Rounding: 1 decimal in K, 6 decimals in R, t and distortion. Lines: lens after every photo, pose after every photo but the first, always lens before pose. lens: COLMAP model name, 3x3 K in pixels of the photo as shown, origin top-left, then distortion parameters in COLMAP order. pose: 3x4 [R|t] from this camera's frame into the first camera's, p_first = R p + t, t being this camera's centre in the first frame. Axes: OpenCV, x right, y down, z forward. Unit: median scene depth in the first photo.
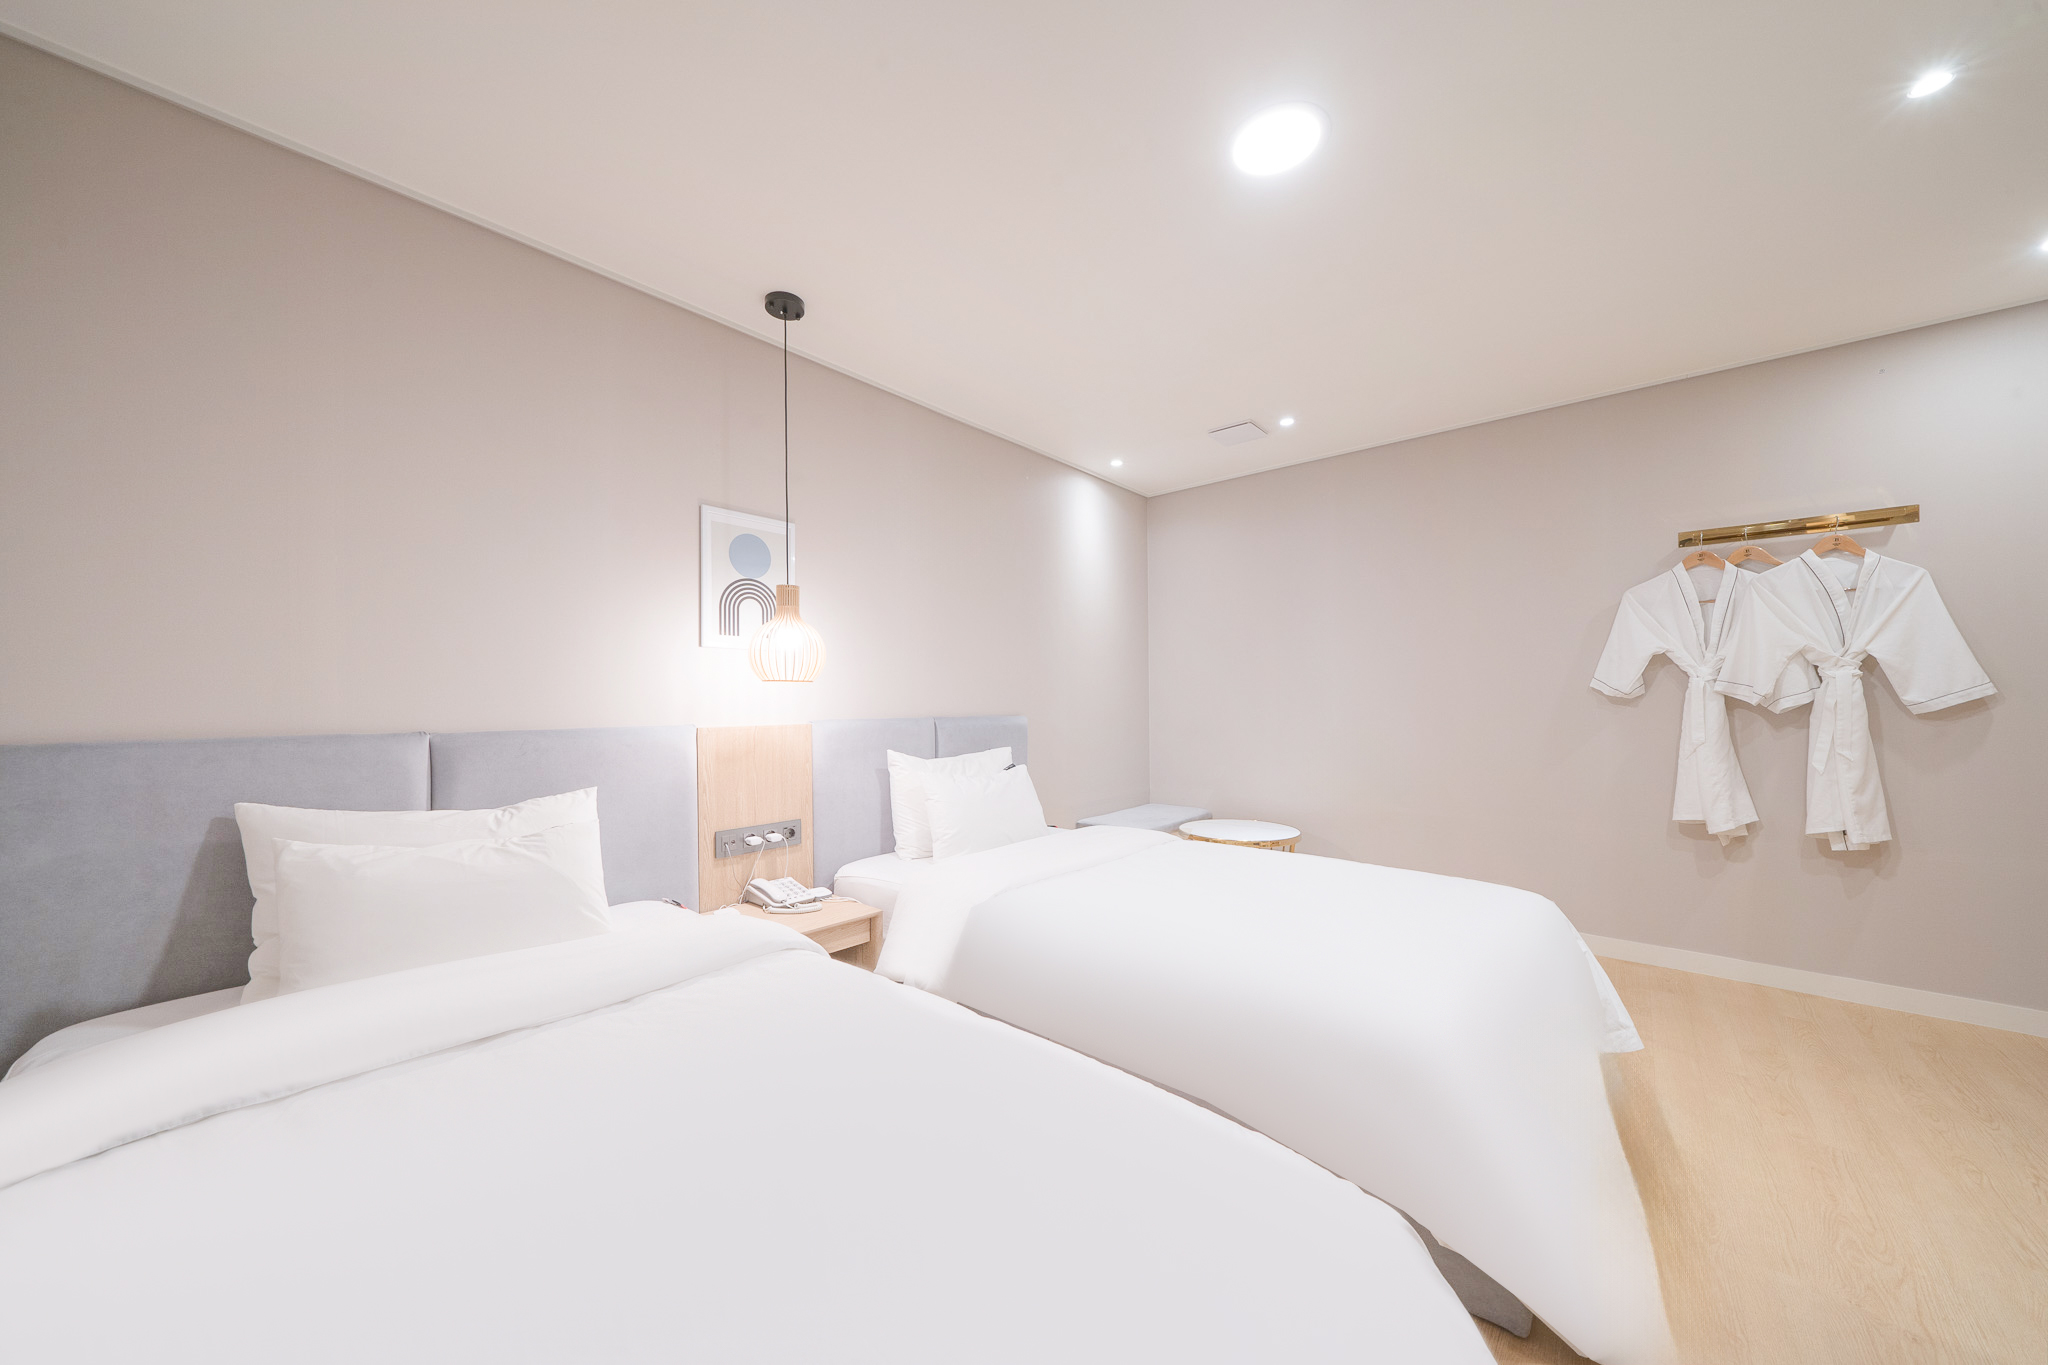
lens RADIAL K [[708.3, 0, 1024.4], [0, 708.3, 700.9], [0, 0, 1]] dist [-0.000787, -0.000166]
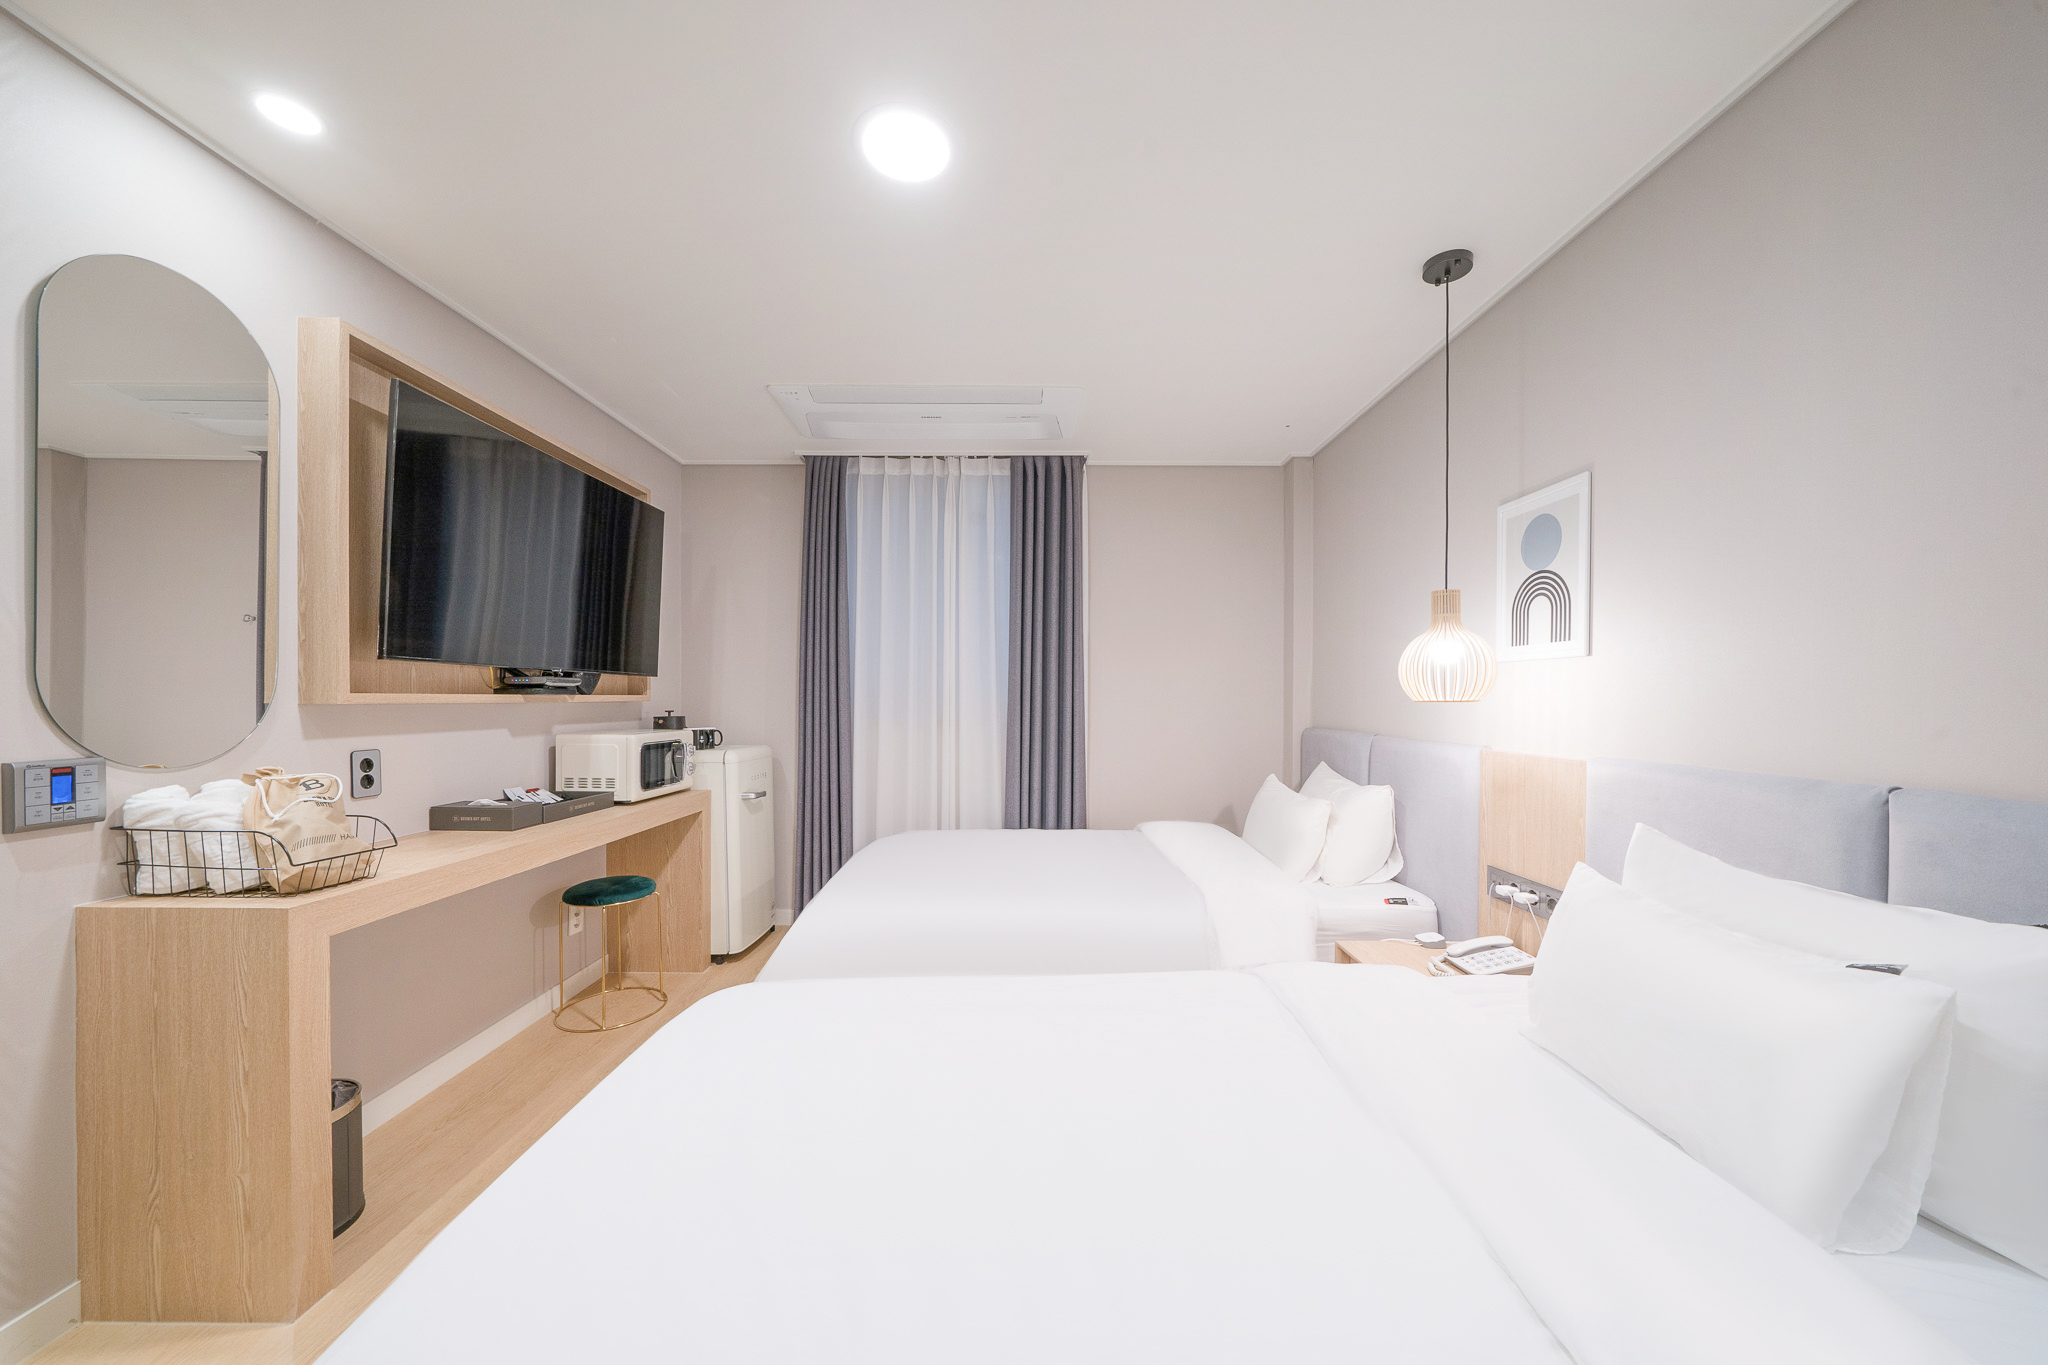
lens RADIAL K [[708.3, 0, 1014.2], [0, 708.3, 698.6], [0, 0, 1]] dist [-0.000787, -0.000166]
pose [[-0.760306, 0.008428, -0.649511, 0.585569], [0.011199, 0.999937, -0.000134, -0.034691], [0.649469, -0.007375, -0.760353, 1.221504]]
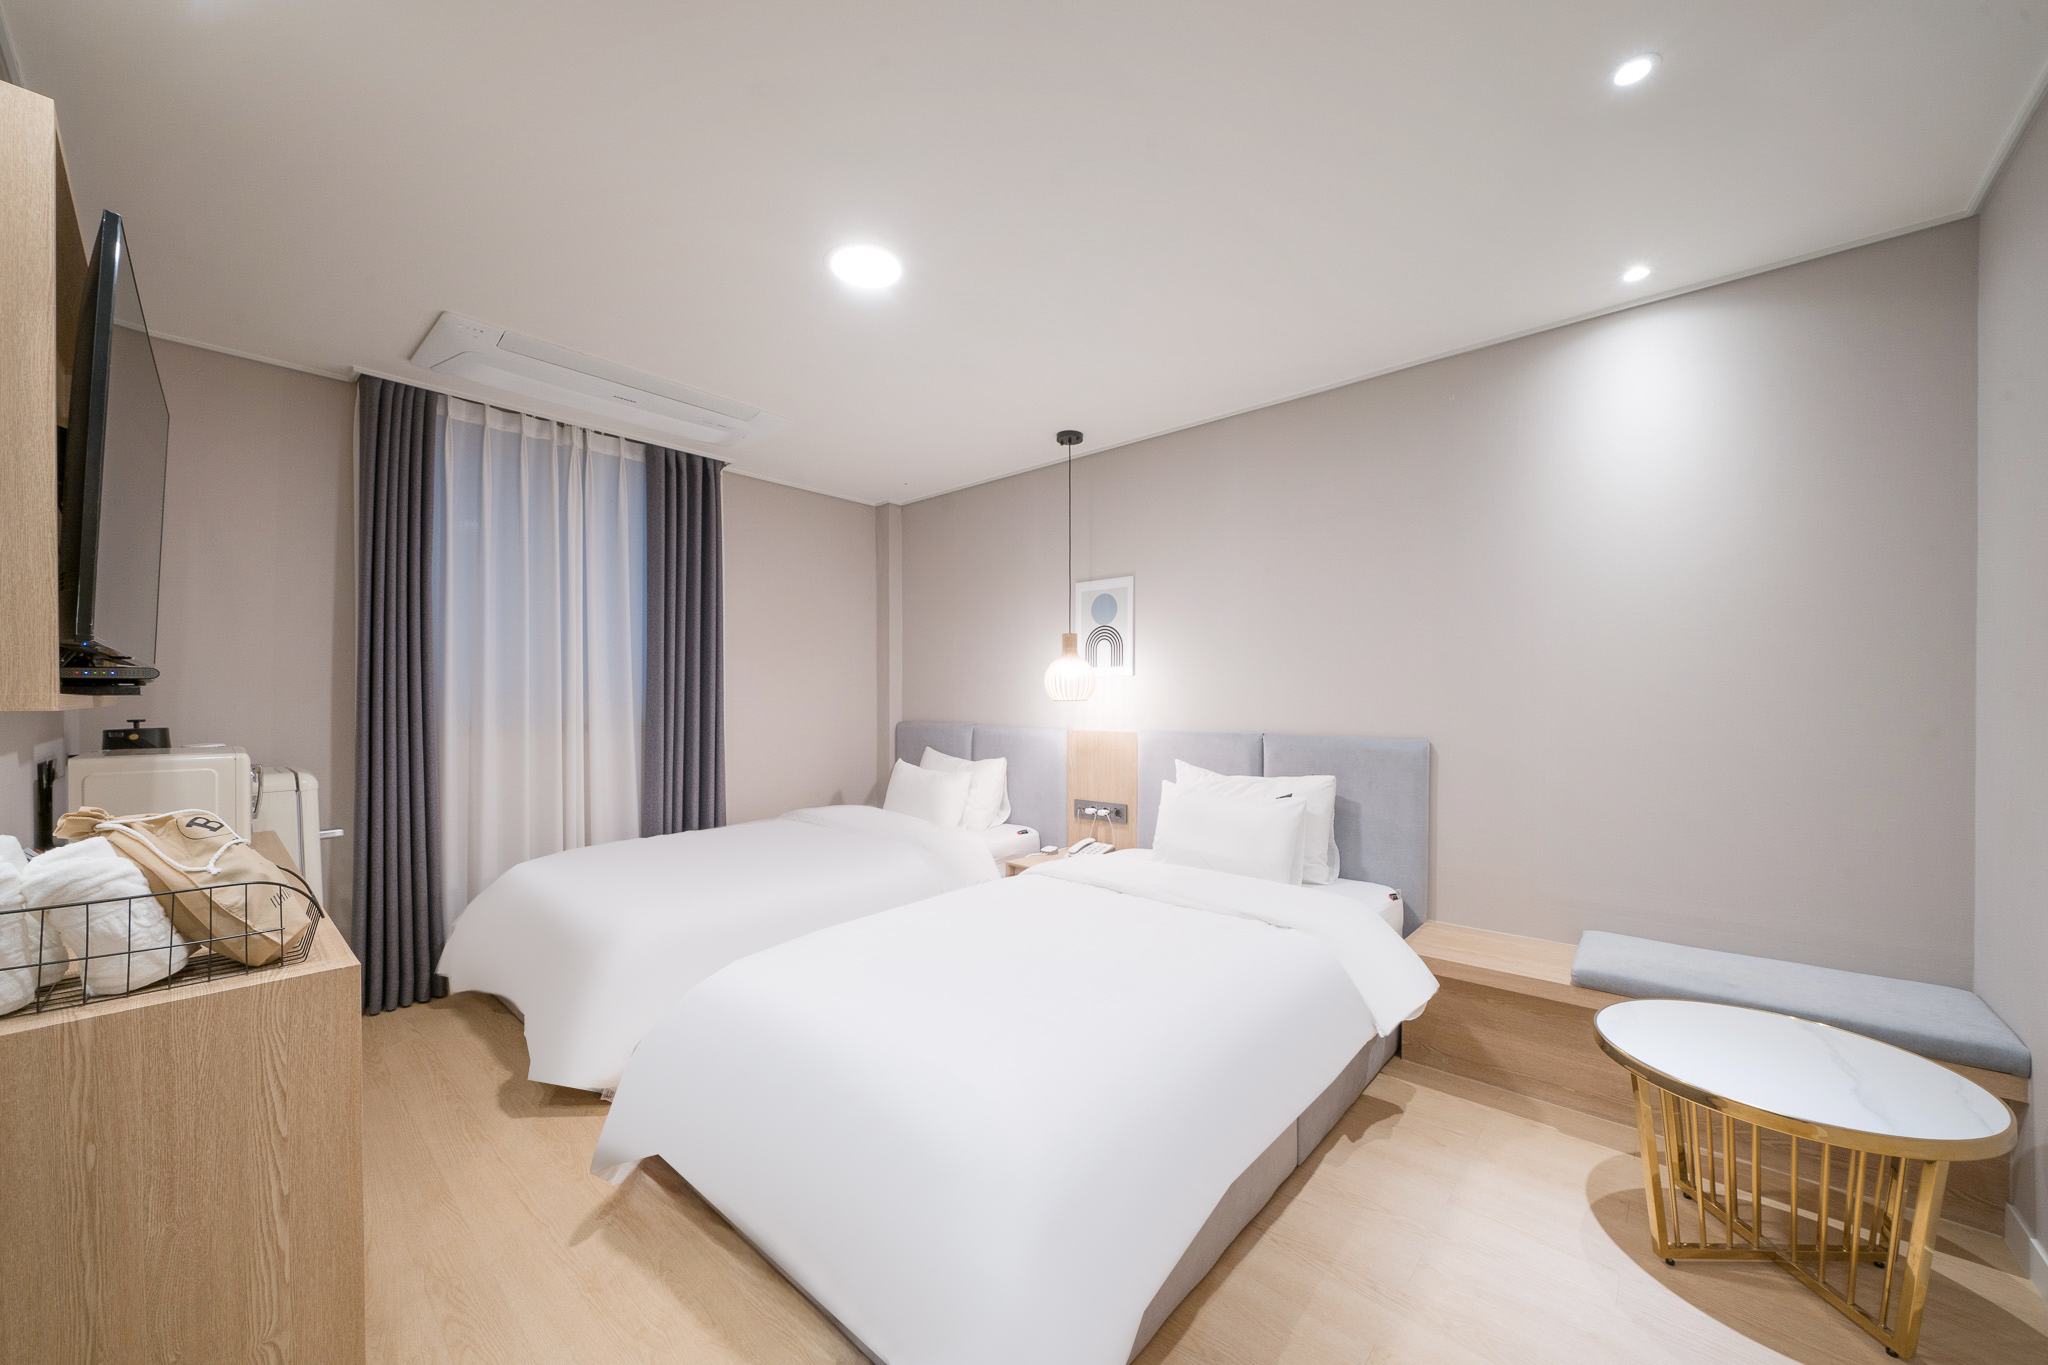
lens RADIAL K [[755.0, 0, 1023.0], [0, 755.0, 691.1], [0, 0, 1]] dist [-0.001454, -0.000015]
pose [[-0.017663, 0.000052, -0.999844, 1.106112], [0.008387, 0.999965, -0.000096, -0.043938], [0.999809, -0.008388, -0.017663, 0.865807]]
